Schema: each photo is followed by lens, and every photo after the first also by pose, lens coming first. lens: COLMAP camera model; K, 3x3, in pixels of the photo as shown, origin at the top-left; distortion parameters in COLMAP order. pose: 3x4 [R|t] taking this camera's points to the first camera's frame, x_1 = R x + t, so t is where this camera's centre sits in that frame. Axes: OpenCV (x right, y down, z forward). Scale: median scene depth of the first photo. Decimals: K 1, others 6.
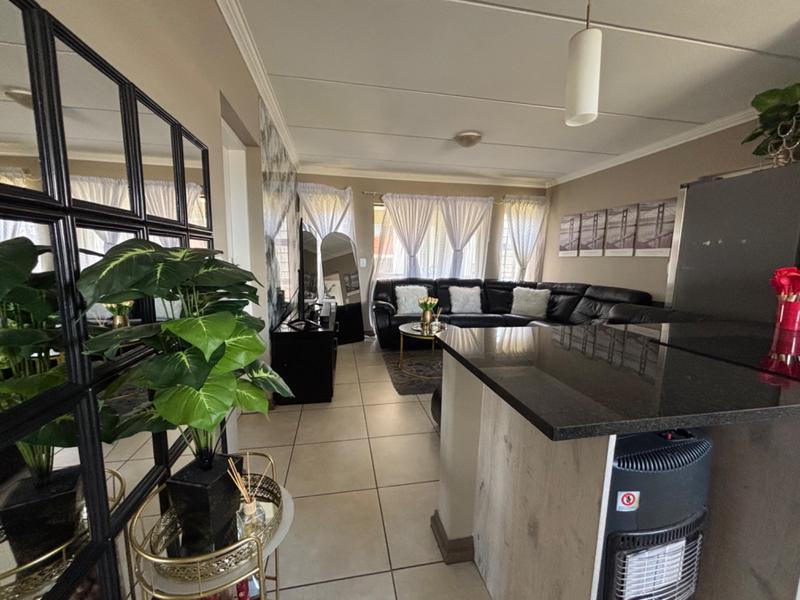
lens RADIAL K [[322.2, 0, 406.5], [0, 322.2, 300.8], [0, 0, 1]] dist [-0.000708, 0.000011]
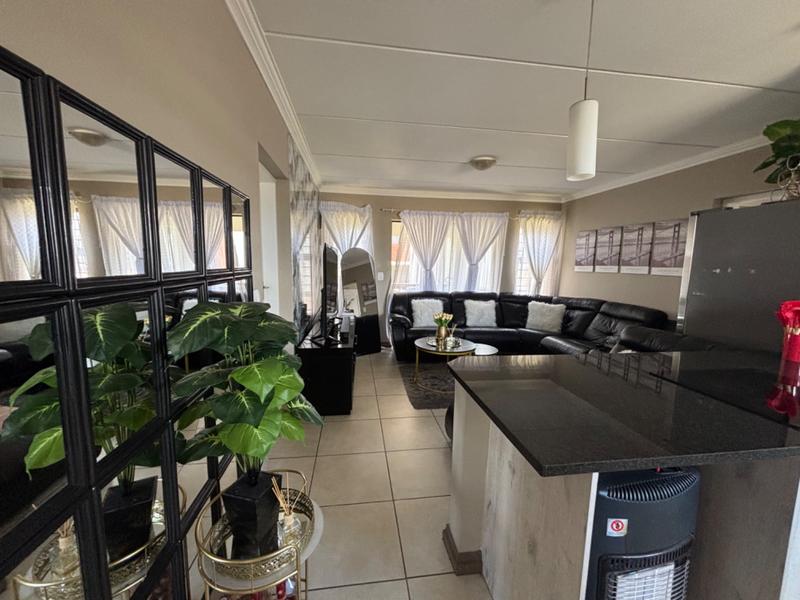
lens RADIAL K [[322.2, 0, 406.3], [0, 322.2, 302.0], [0, 0, 1]] dist [-0.000708, 0.000011]
pose [[0.998670, 0.008506, -0.050843, 0.000854], [-0.009101, 0.999893, -0.011487, -0.045840], [0.050740, 0.011934, 0.998641, -0.053679]]
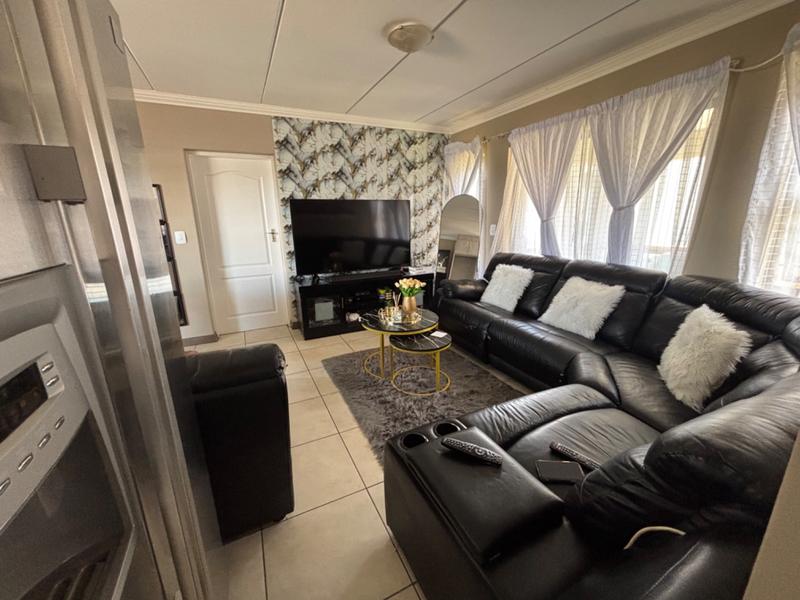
lens RADIAL K [[322.2, 0, 401.3], [0, 322.2, 297.8], [0, 0, 1]] dist [-0.000708, 0.000011]
pose [[0.256470, 0.216717, -0.941943, 1.081801], [-0.110161, 0.974743, 0.194269, -0.153474], [0.960254, 0.053941, 0.273866, 1.036383]]
